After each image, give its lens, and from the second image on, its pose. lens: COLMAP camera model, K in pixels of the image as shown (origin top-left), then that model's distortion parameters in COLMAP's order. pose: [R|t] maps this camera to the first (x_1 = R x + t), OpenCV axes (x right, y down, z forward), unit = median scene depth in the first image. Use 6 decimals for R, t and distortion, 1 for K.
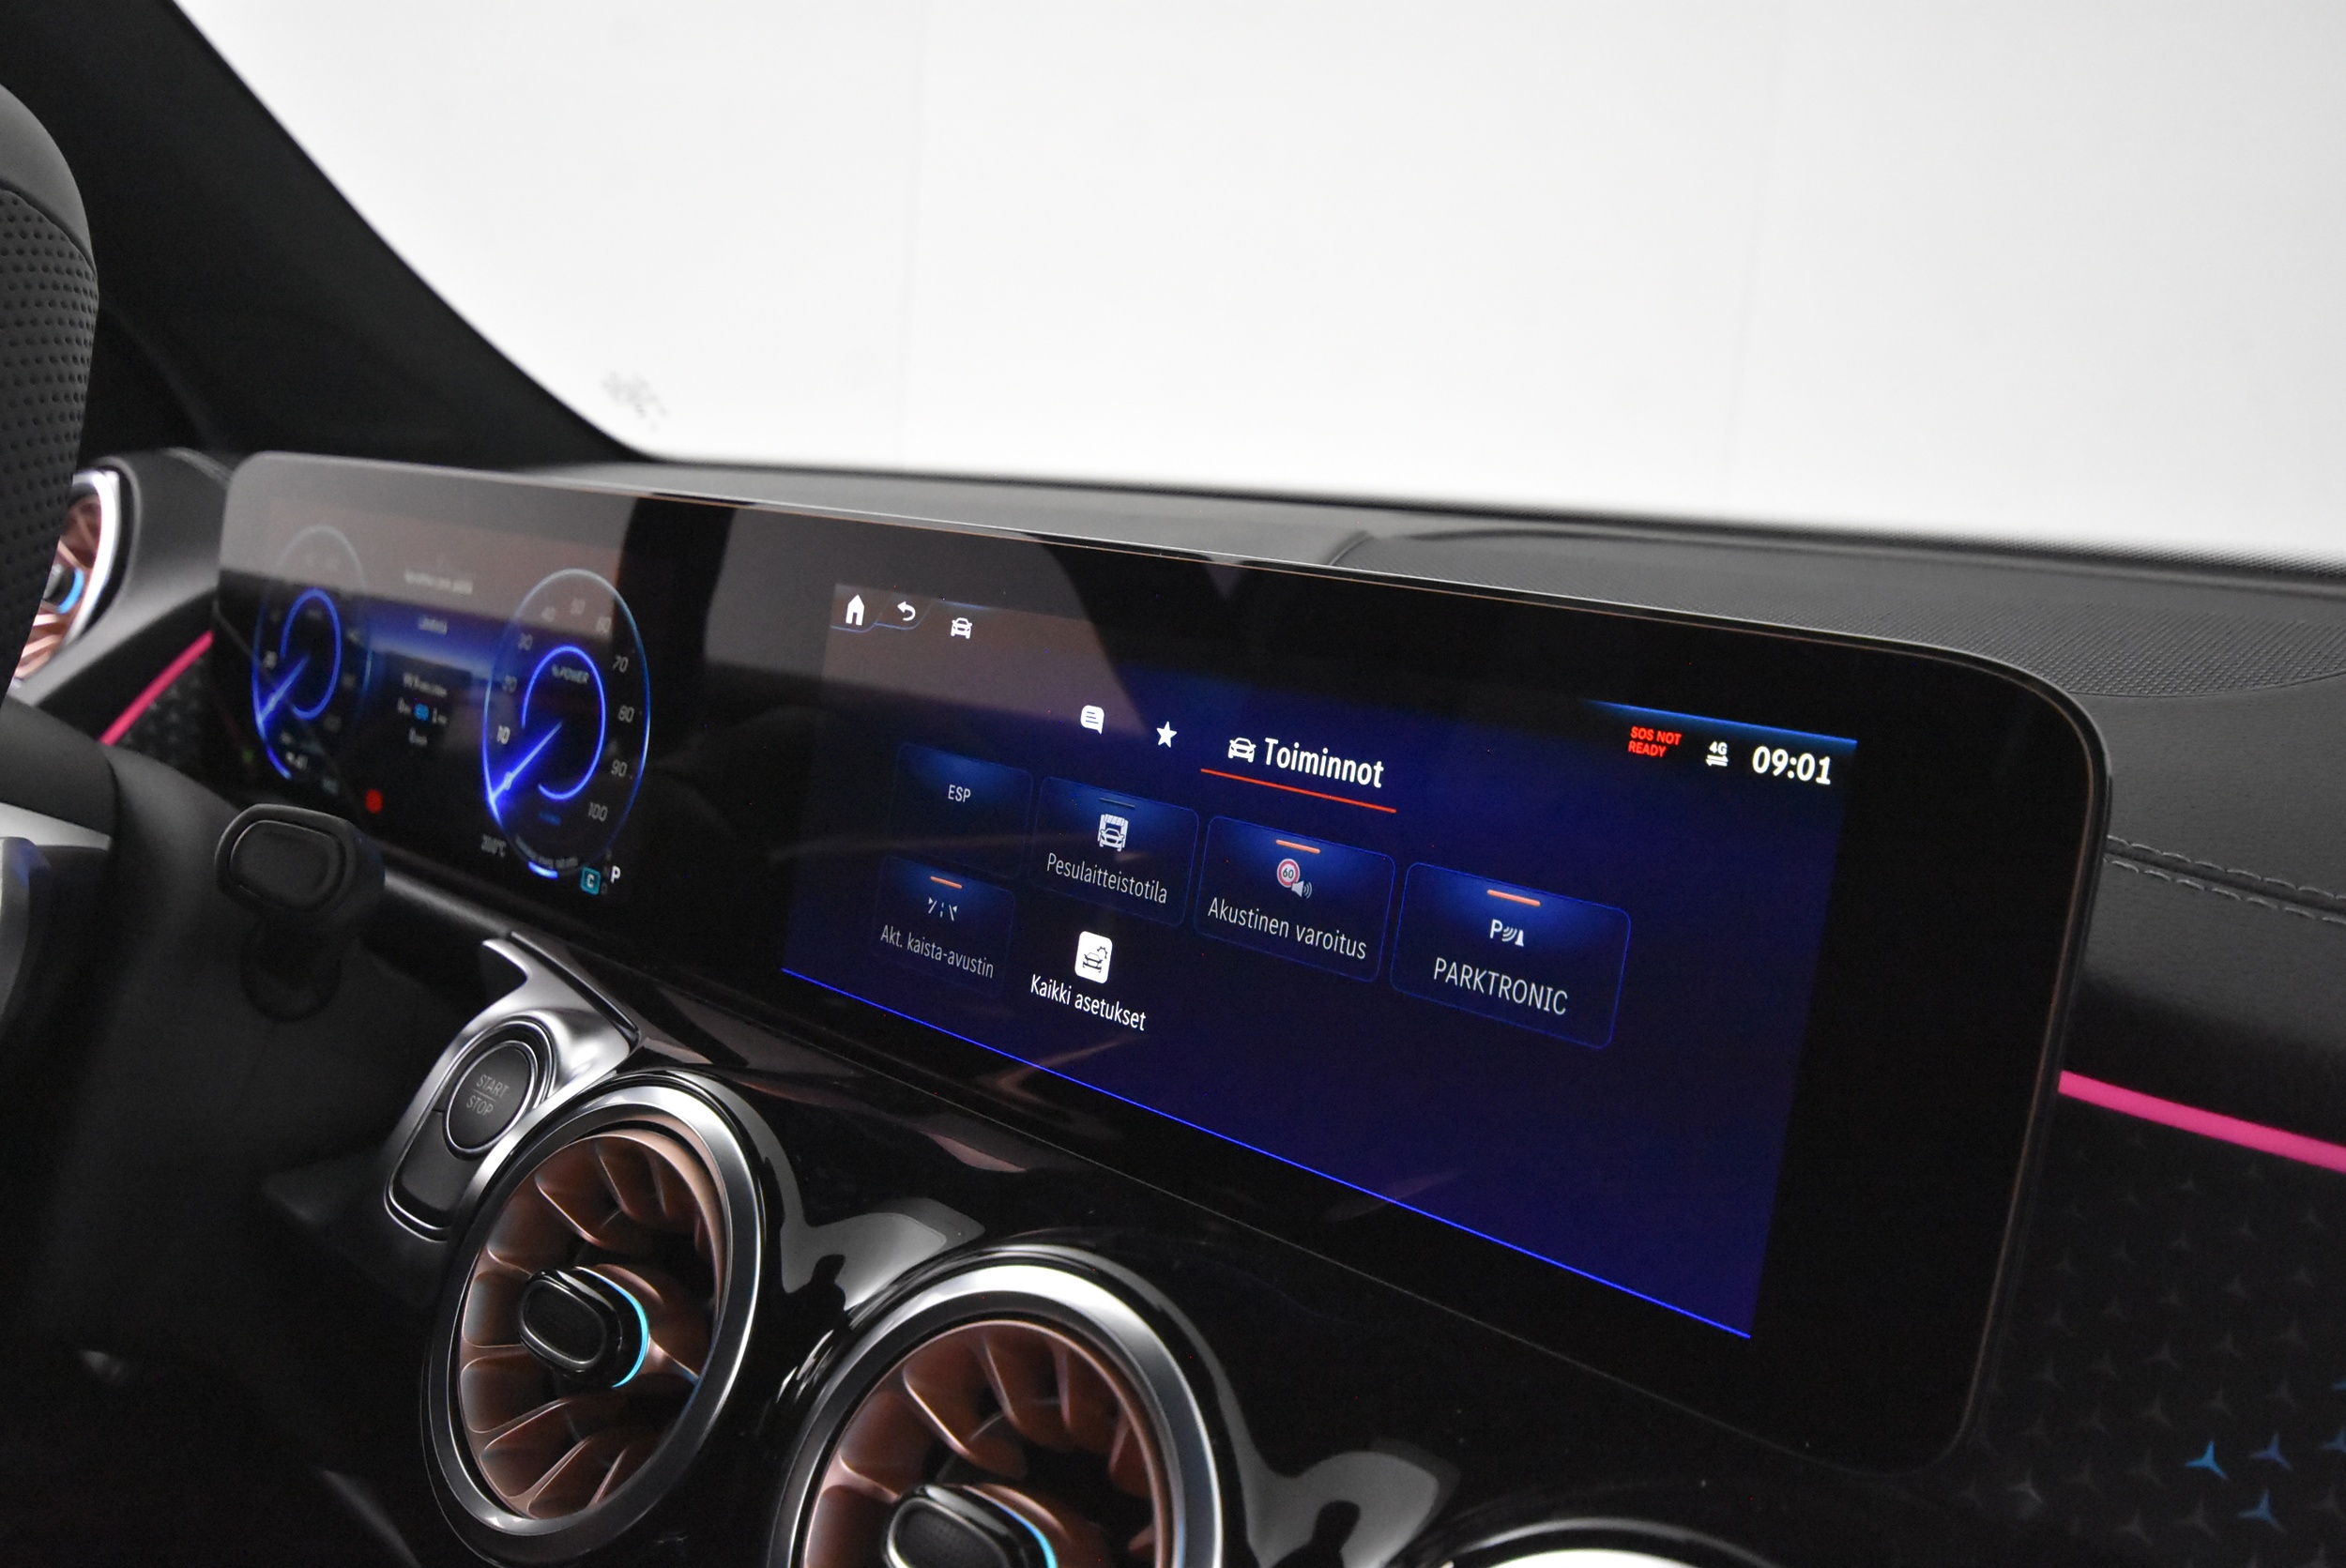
lens RADIAL K [[1907.6, 0, 1170.1], [0, 1907.6, 770.4], [0, 0, 1]] dist [0.015993, 0.001384]
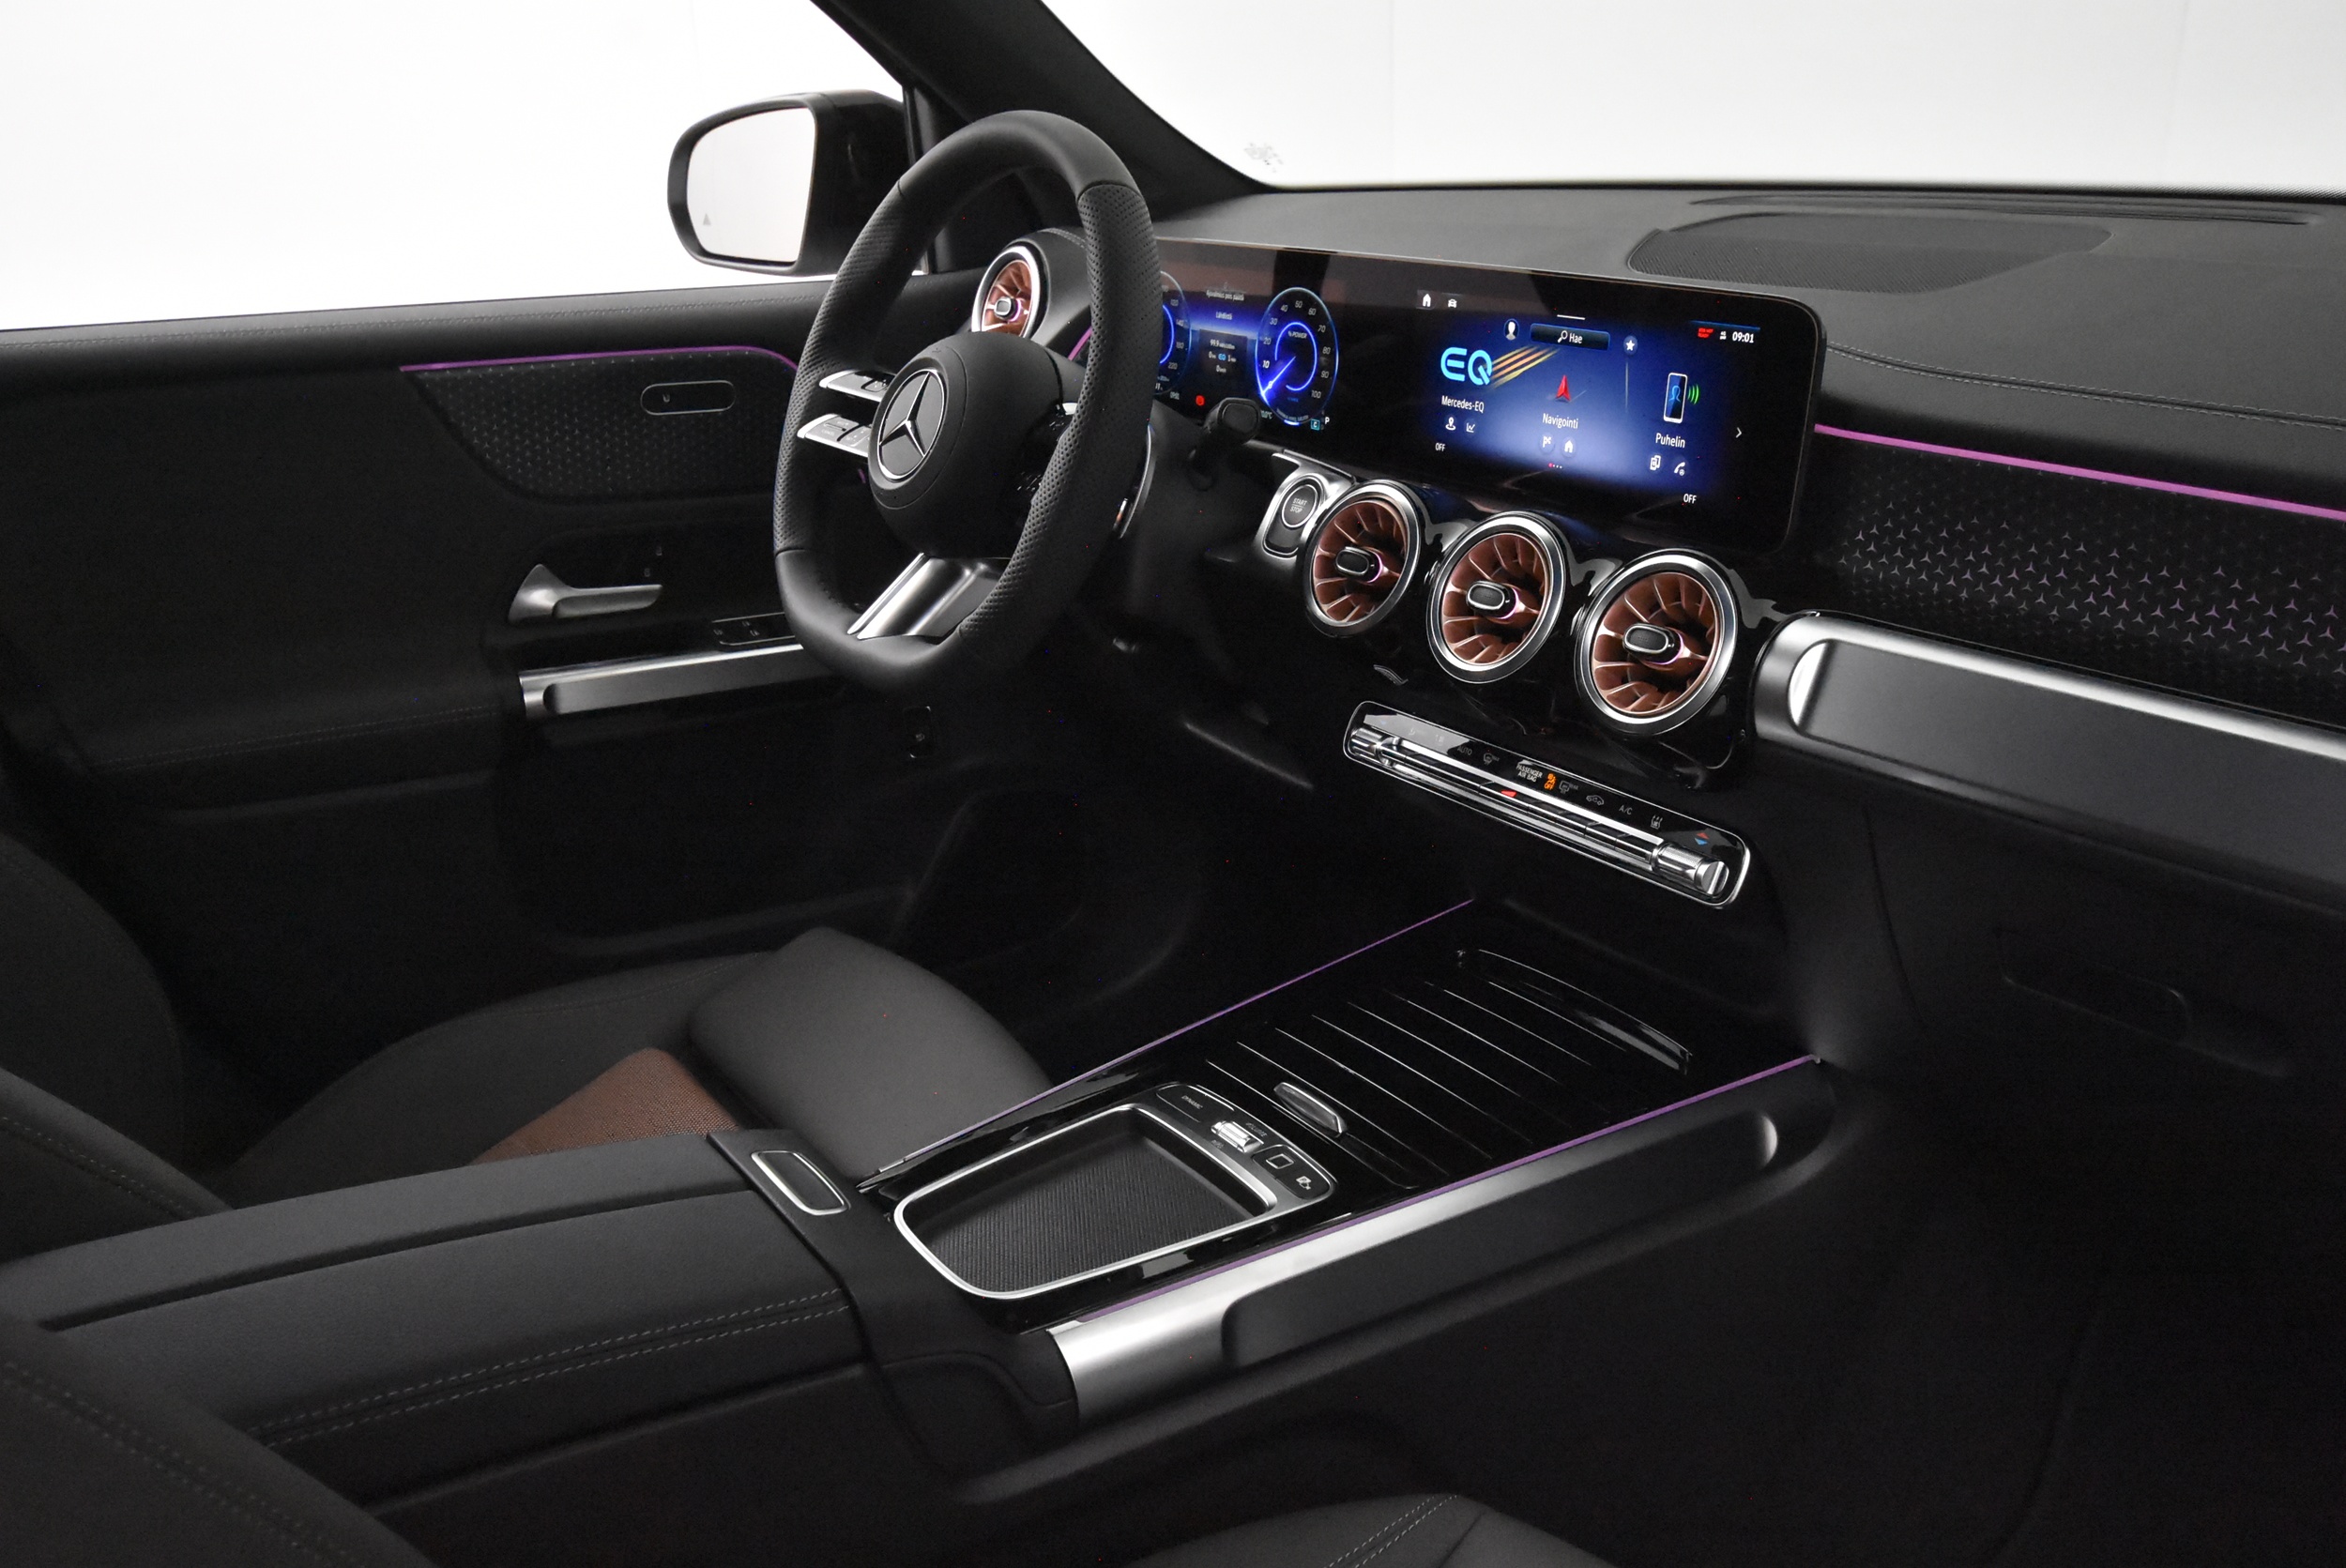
lens RADIAL K [[1907.6, 0, 1147.4], [0, 1907.6, 781.8], [0, 0, 1]] dist [0.015993, 0.001384]
pose [[0.961299, -0.035658, -0.273190, 0.124055], [0.094998, 0.973677, 0.207192, -0.020405], [0.258611, -0.225126, 0.939382, -1.364899]]
